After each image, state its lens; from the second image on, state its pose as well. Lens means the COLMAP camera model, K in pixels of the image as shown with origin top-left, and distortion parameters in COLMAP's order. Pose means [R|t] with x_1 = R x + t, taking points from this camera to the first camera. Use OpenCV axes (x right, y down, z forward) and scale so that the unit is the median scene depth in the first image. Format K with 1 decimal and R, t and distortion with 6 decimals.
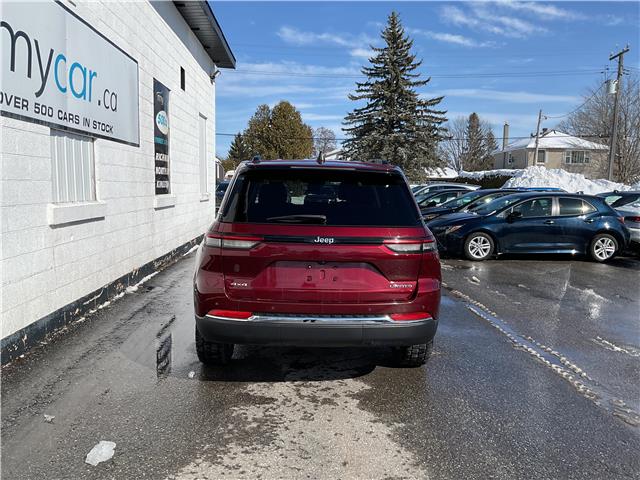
lens RADIAL K [[525.8, 0, 322.5], [0, 525.8, 242.1], [0, 0, 1]] dist [0.097295, -0.182303]
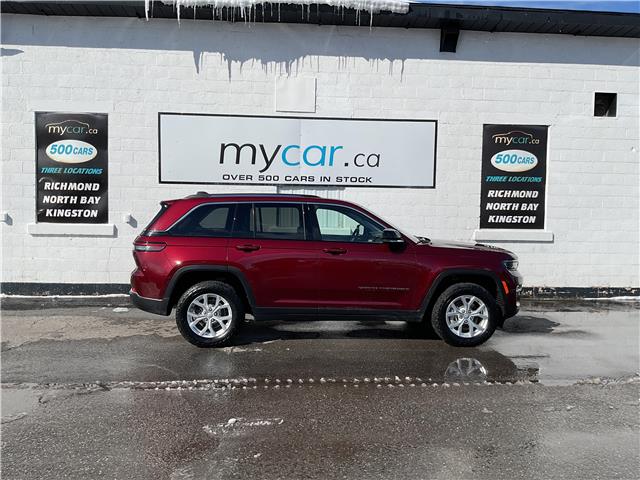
lens RADIAL K [[525.8, 0, 322.5], [0, 525.8, 242.1], [0, 0, 1]] dist [0.097295, -0.182303]
pose [[0.014876, 0.035505, -0.999259, 0.805793], [-0.122778, 0.991871, 0.033415, -0.058229], [0.992323, 0.122190, 0.019114, 0.669770]]
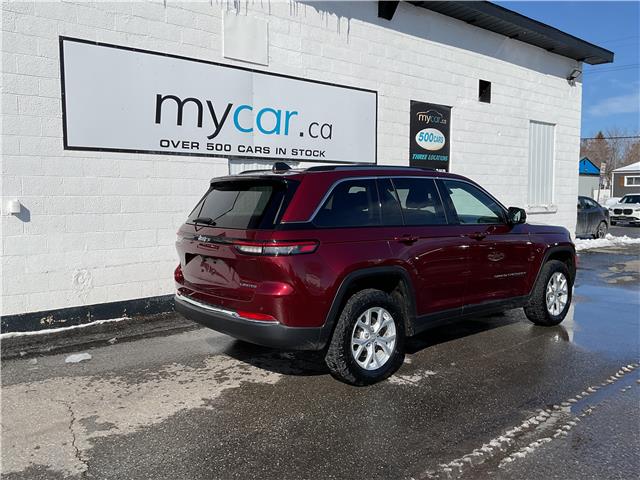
lens RADIAL K [[525.8, 0, 322.5], [0, 525.8, 242.1], [0, 0, 1]] dist [0.097295, -0.182303]
pose [[0.601721, 0.047257, -0.797307, 0.464002], [-0.070548, 0.997491, 0.005879, -0.008996], [0.795585, 0.052711, 0.603545, 0.203256]]
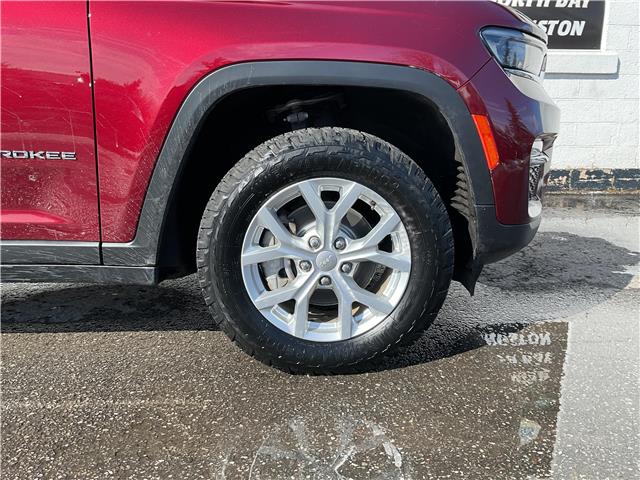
lens RADIAL K [[525.8, 0, 322.5], [0, 525.8, 242.1], [0, 0, 1]] dist [0.097295, -0.182303]
pose [[-0.018291, 0.223884, -0.974444, 0.260589], [-0.104370, 0.968855, 0.224559, -0.004825], [0.994370, 0.105811, 0.005645, 0.890370]]
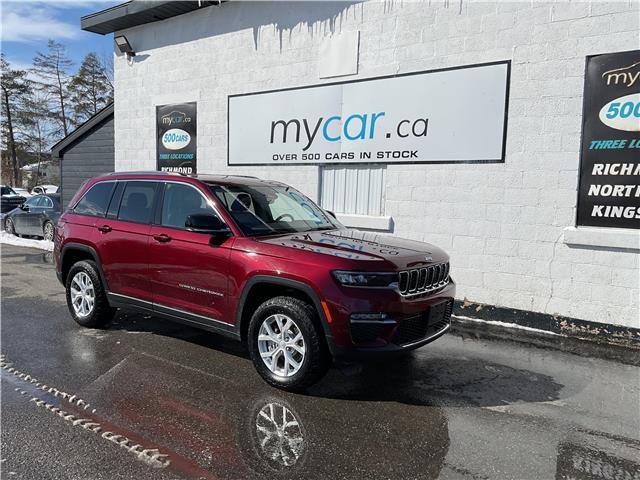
lens RADIAL K [[503.9, 0, 336.1], [0, 503.9, 250.9], [0, 0, 1]] dist [0.072357, -0.142825]
pose [[-0.619582, 0.038081, -0.784008, 0.410692], [-0.133834, 0.979071, 0.153322, -0.119038], [0.773438, 0.199922, -0.601518, 1.192550]]
